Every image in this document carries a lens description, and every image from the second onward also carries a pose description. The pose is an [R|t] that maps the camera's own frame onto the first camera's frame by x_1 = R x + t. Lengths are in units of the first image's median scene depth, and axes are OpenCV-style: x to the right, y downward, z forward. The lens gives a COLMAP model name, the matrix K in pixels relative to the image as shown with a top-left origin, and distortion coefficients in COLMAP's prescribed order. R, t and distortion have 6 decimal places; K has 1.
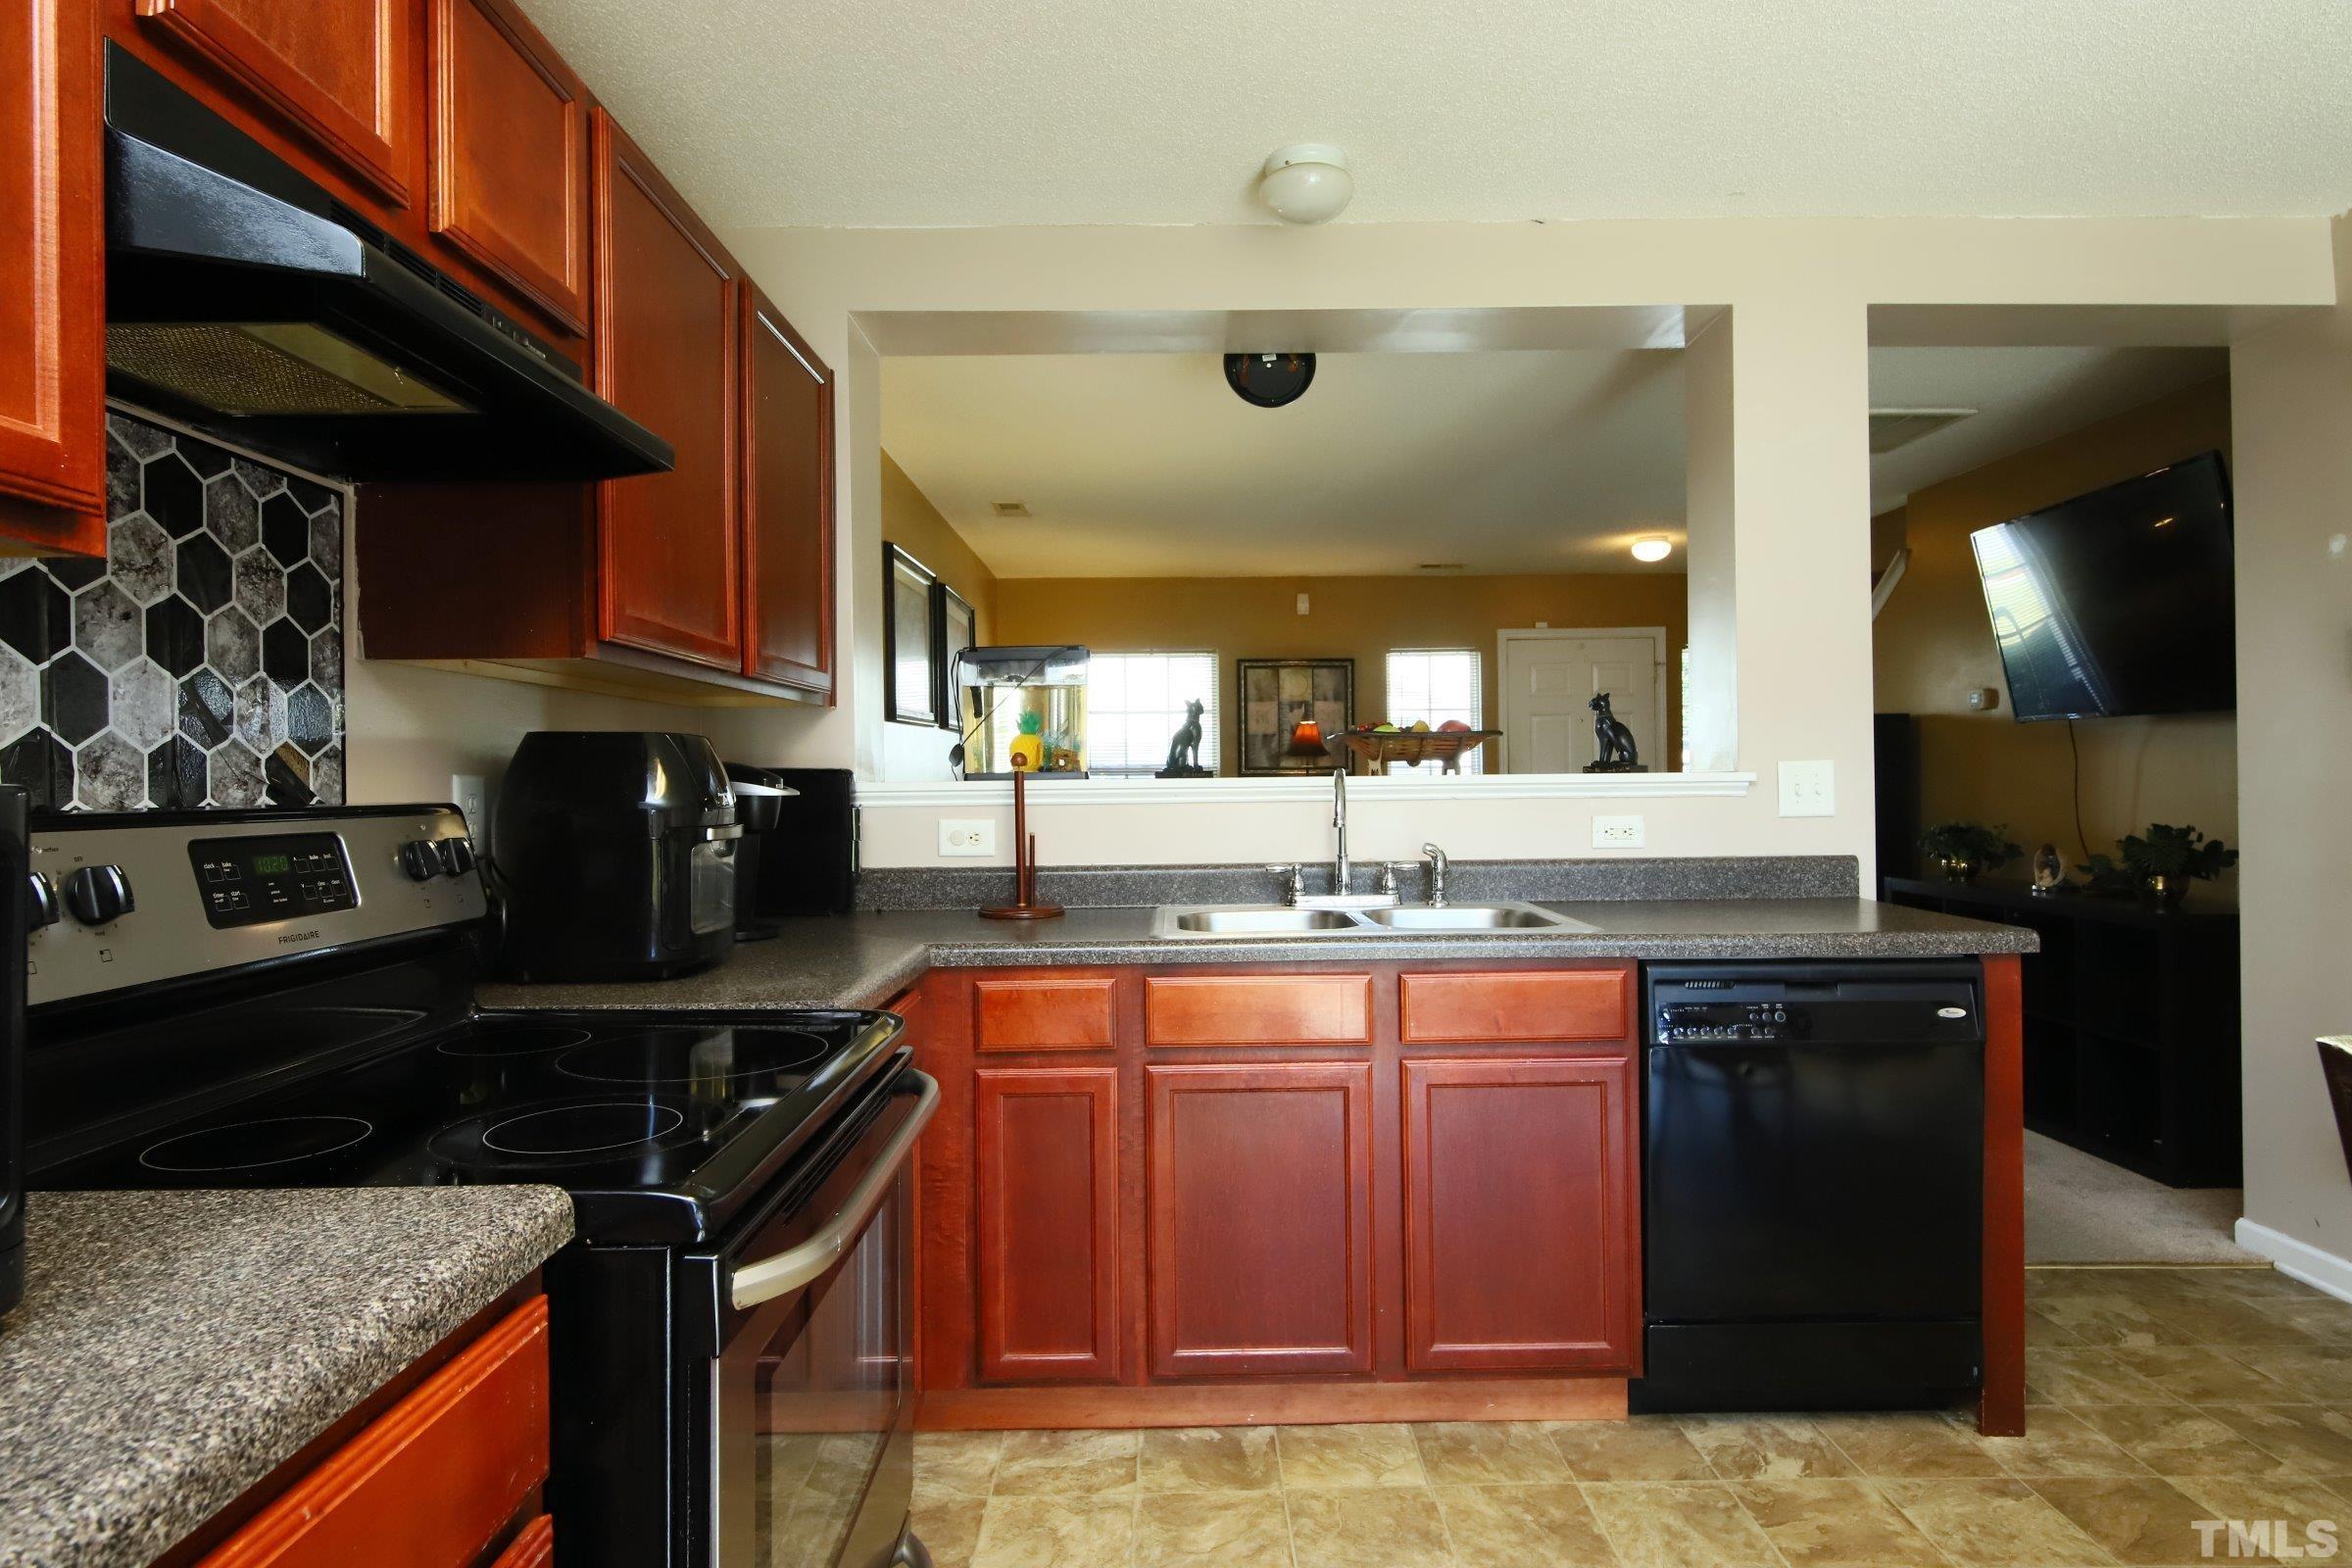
lens RADIAL K [[1280.3, 0, 1176.0], [0, 1280.3, 784.0], [0, 0, 1]] dist [0.004454, 0.000302]
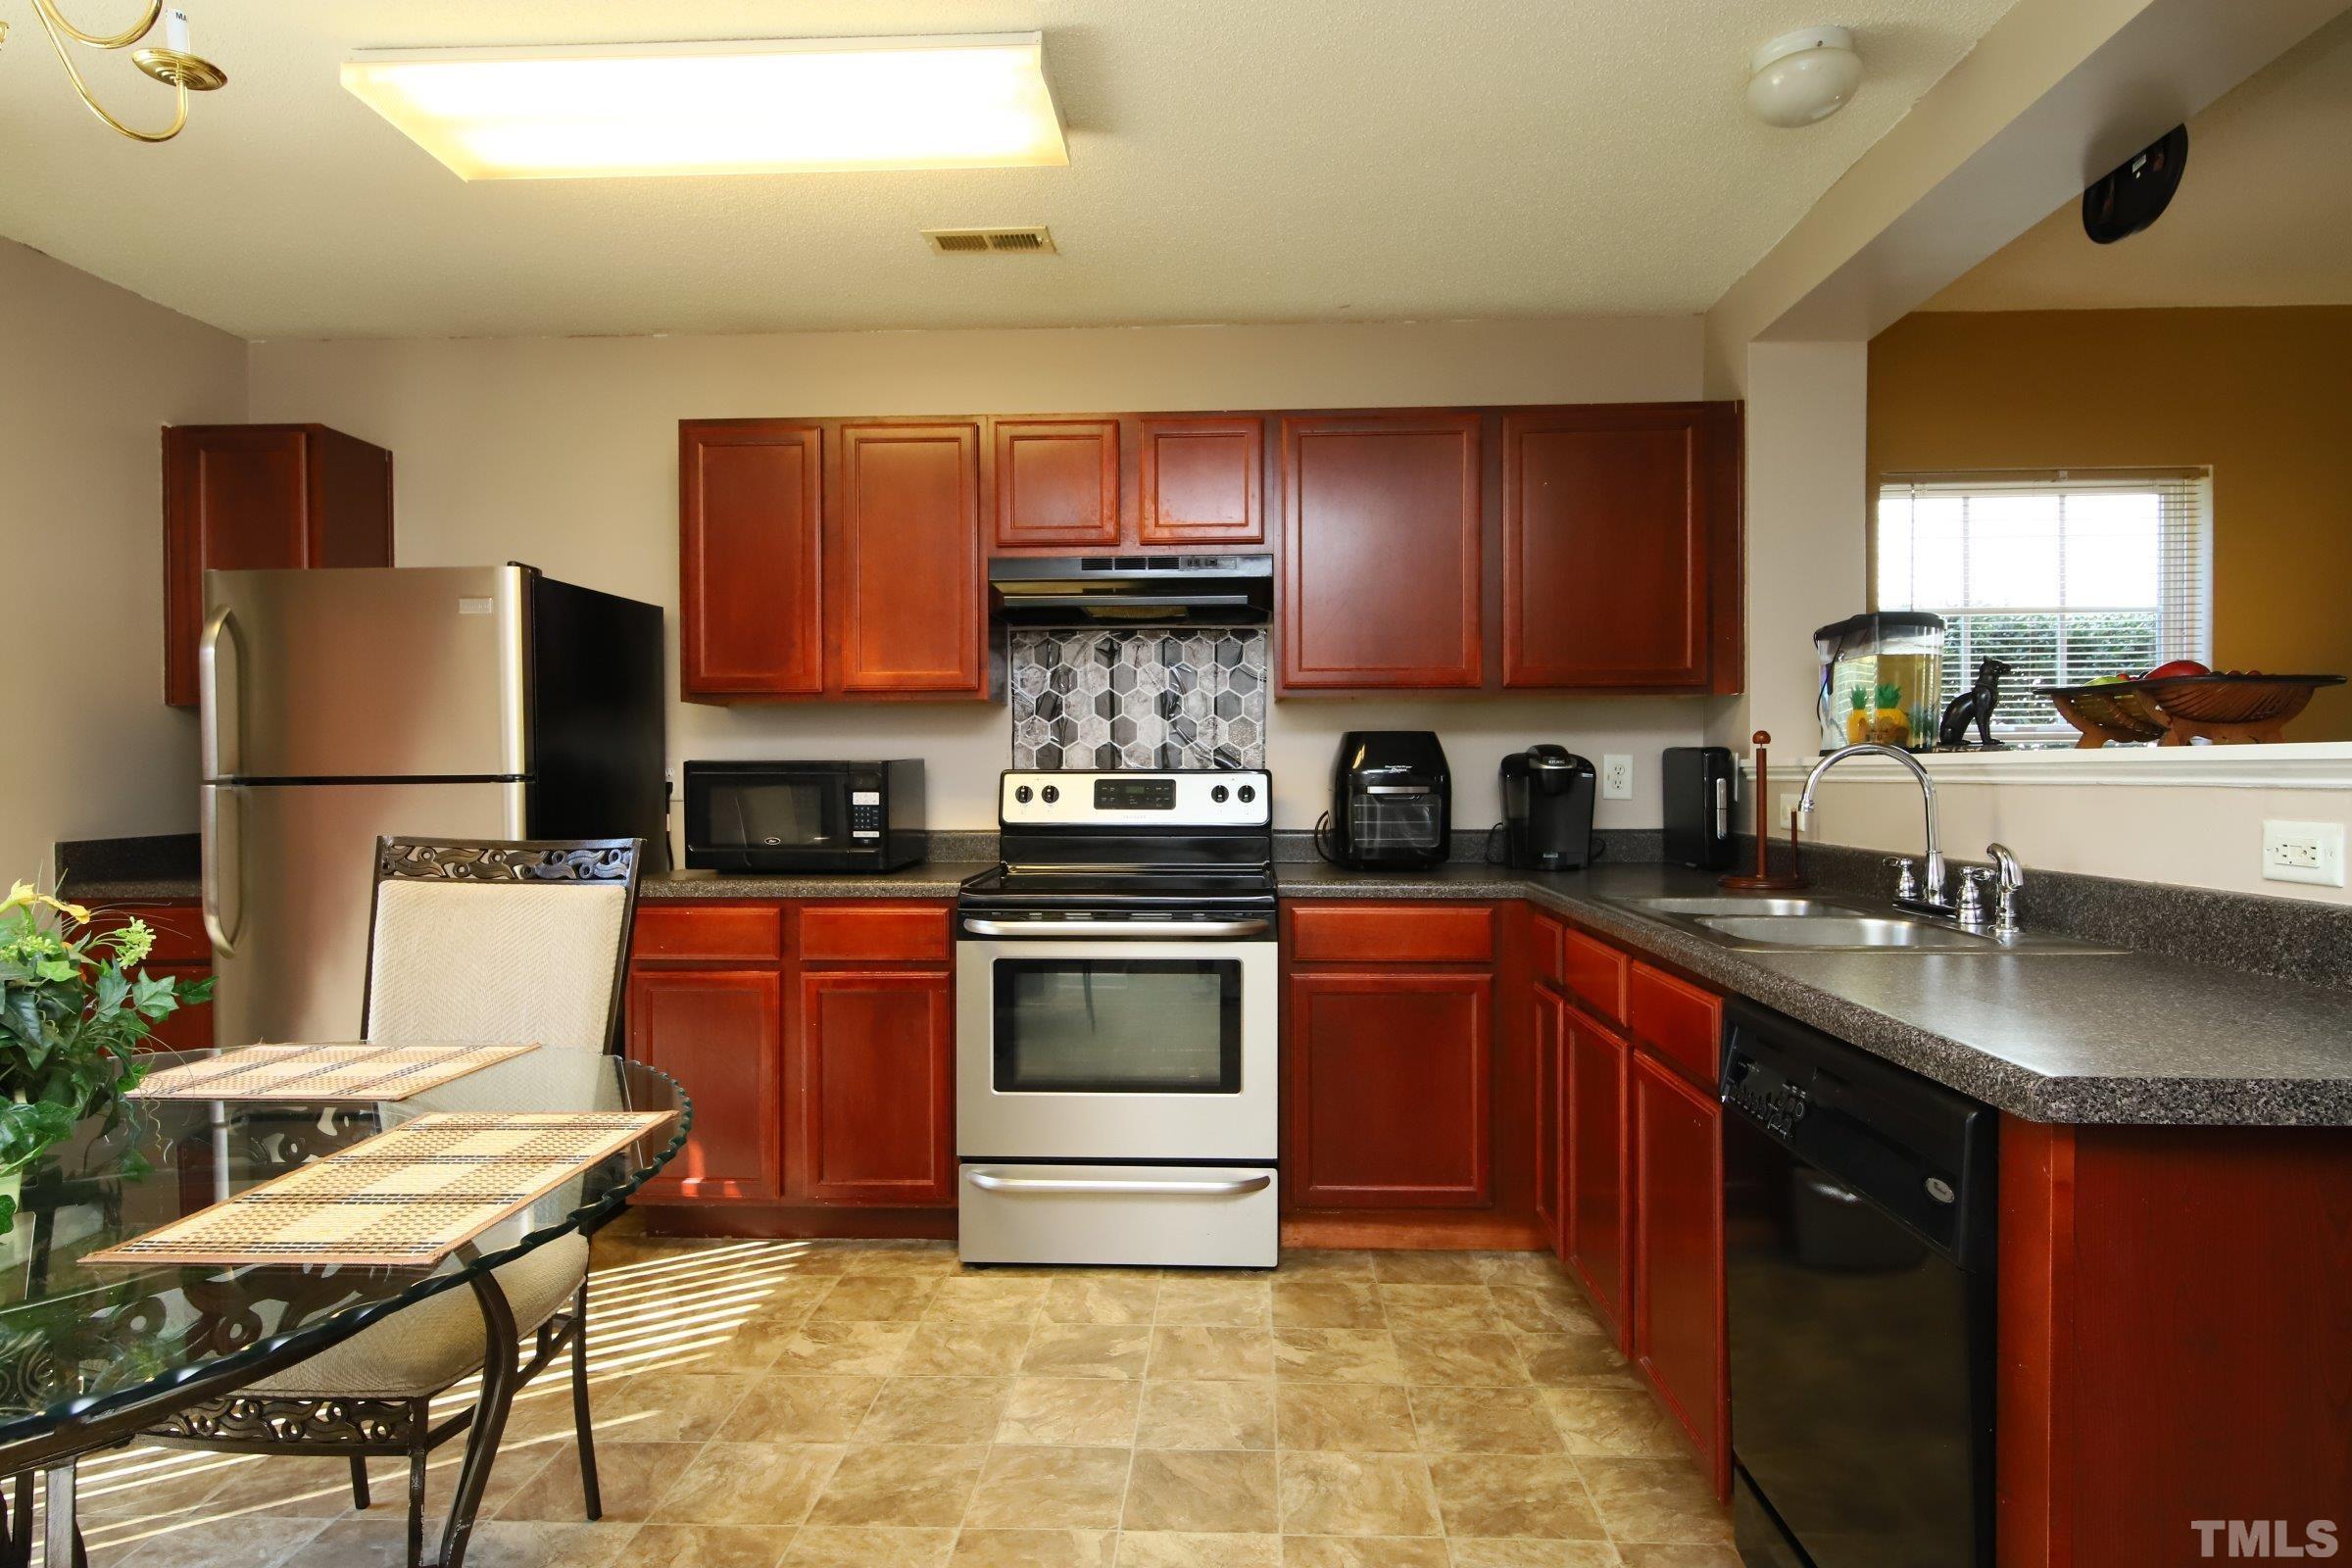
lens RADIAL K [[1280.3, 0, 1176.0], [0, 1280.3, 784.0], [0, 0, 1]] dist [0.004454, 0.000302]
pose [[-0.057777, 0.019467, -0.998140, 1.013738], [-0.000296, 0.999809, 0.019517, -0.001595], [0.998329, 0.001423, -0.057760, 0.623746]]
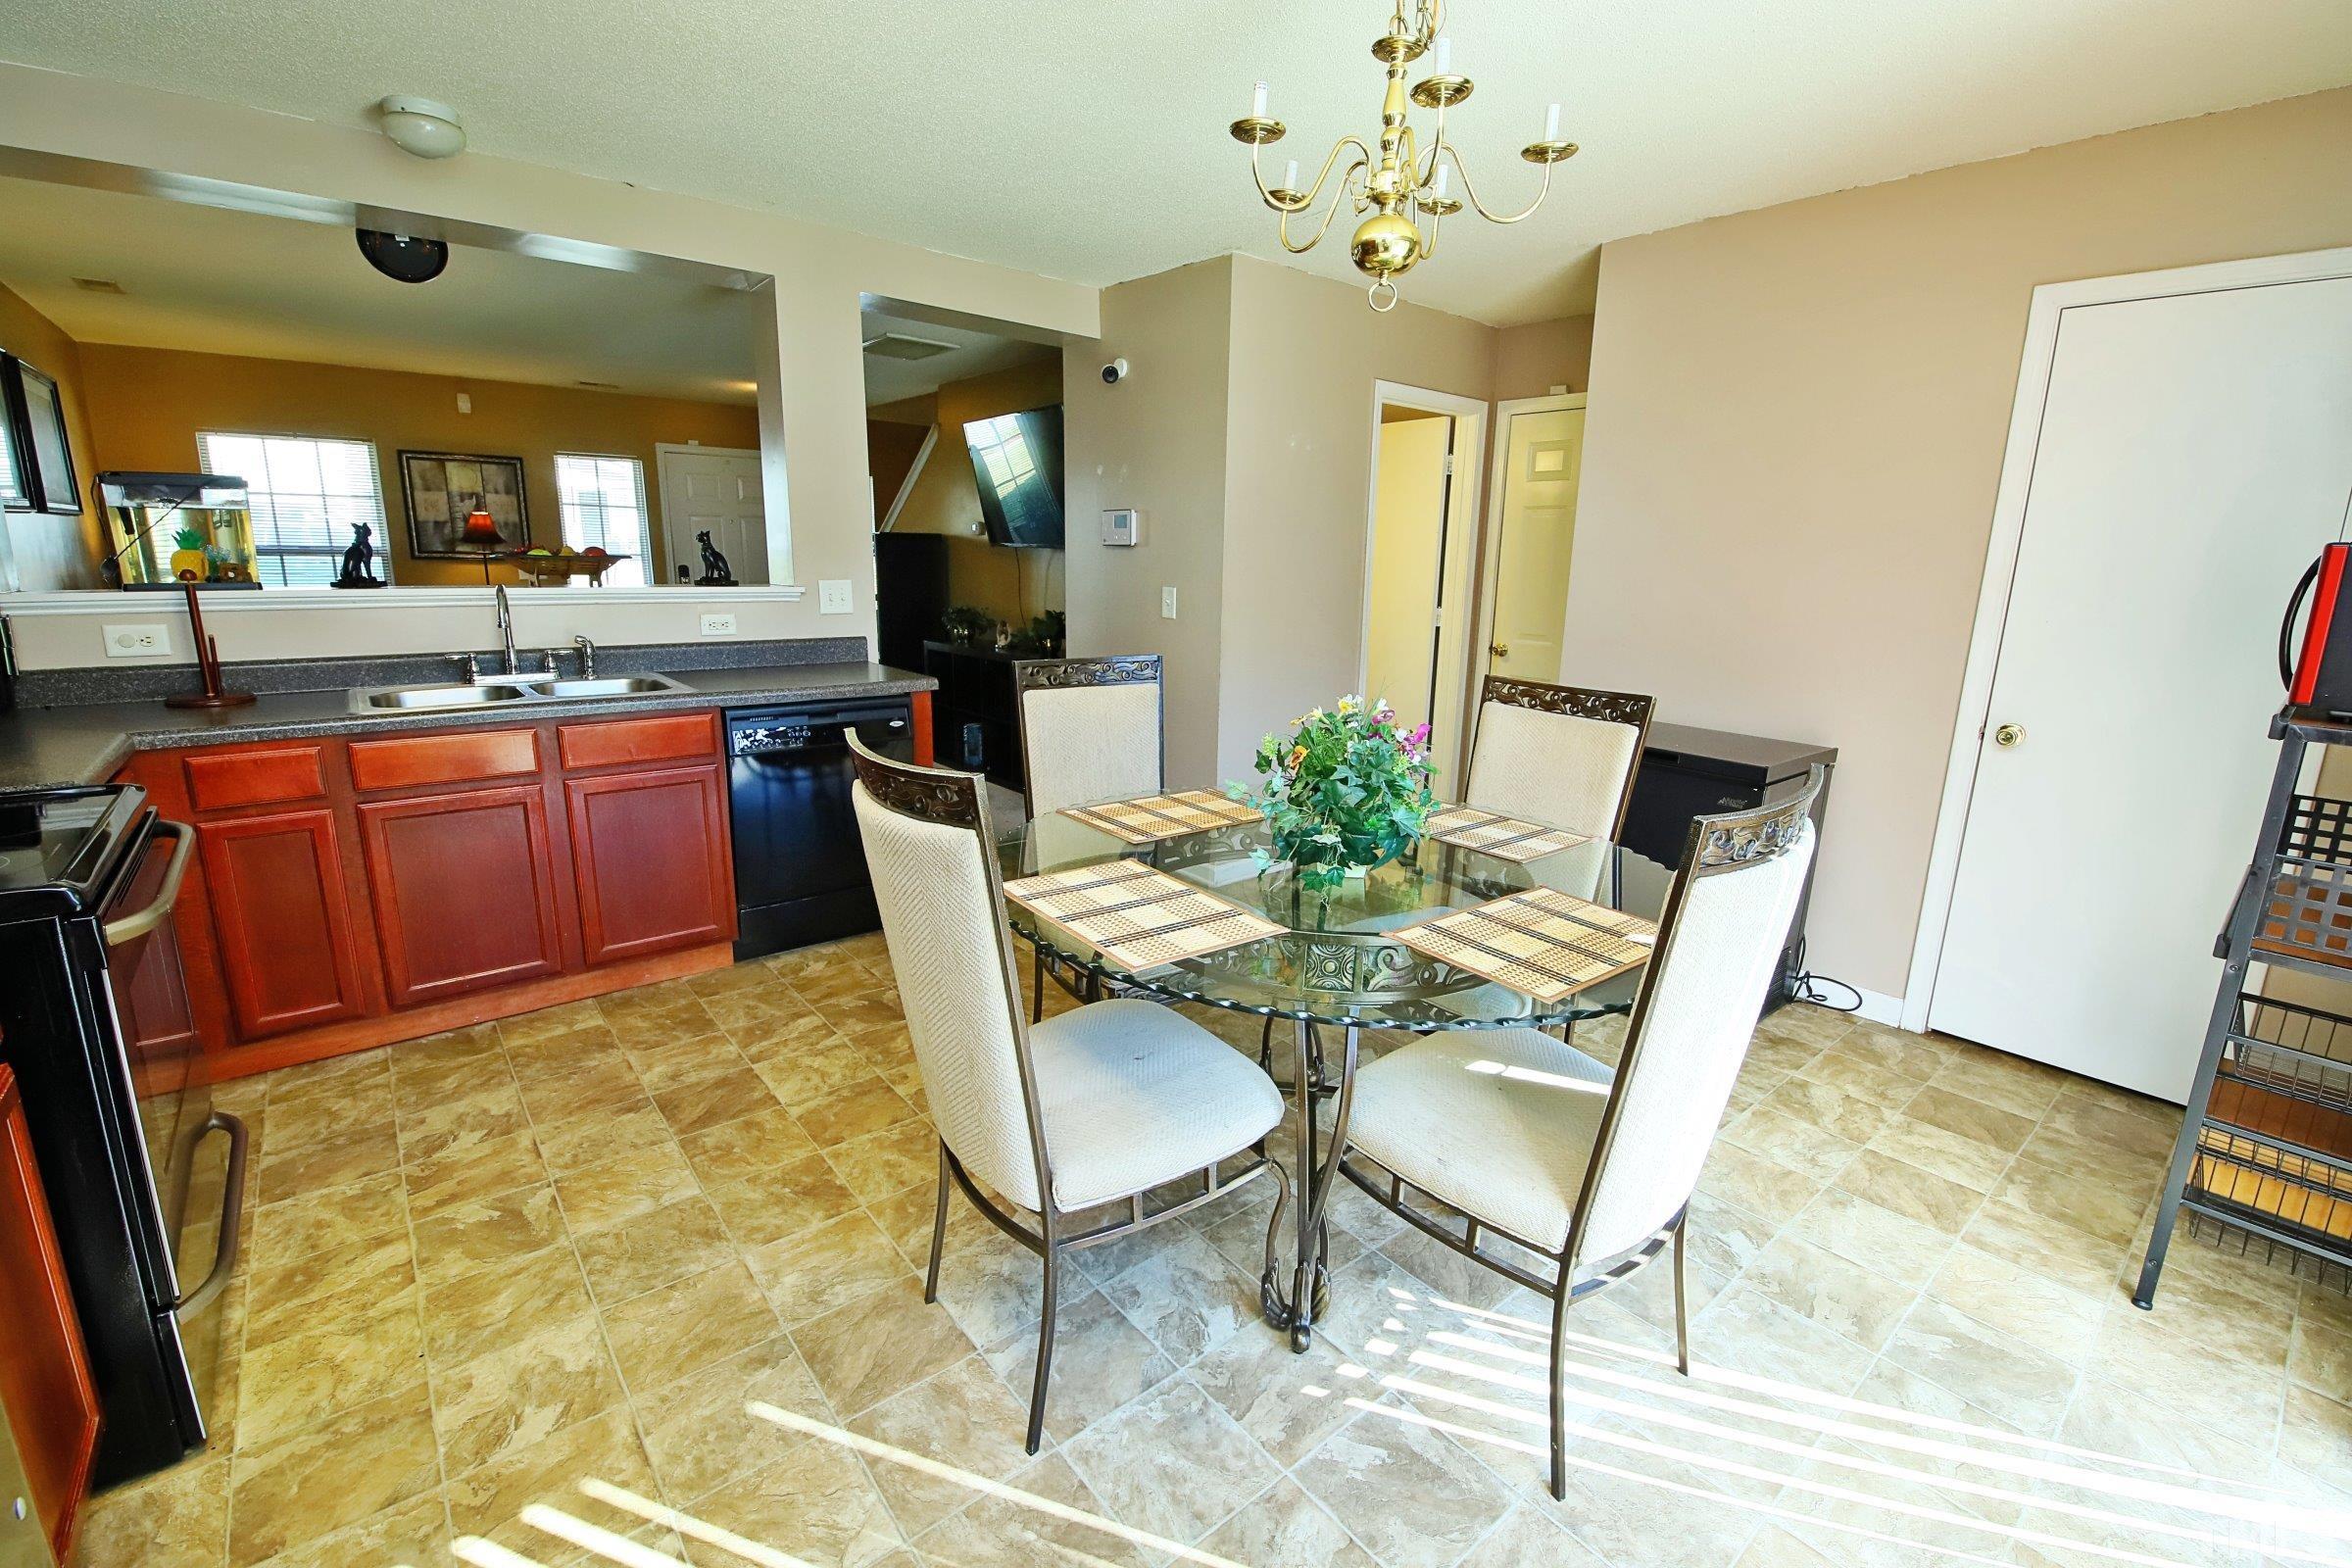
lens RADIAL K [[1026.7, 0, 1204.5], [0, 1026.7, 781.8], [0, 0, 1]] dist [0.000676, -0.011742]
pose [[0.767818, -0.112210, 0.630765, -0.012185], [-0.029019, 0.977441, 0.209205, -0.060423], [-0.640011, -0.178935, 0.747241, -0.388322]]
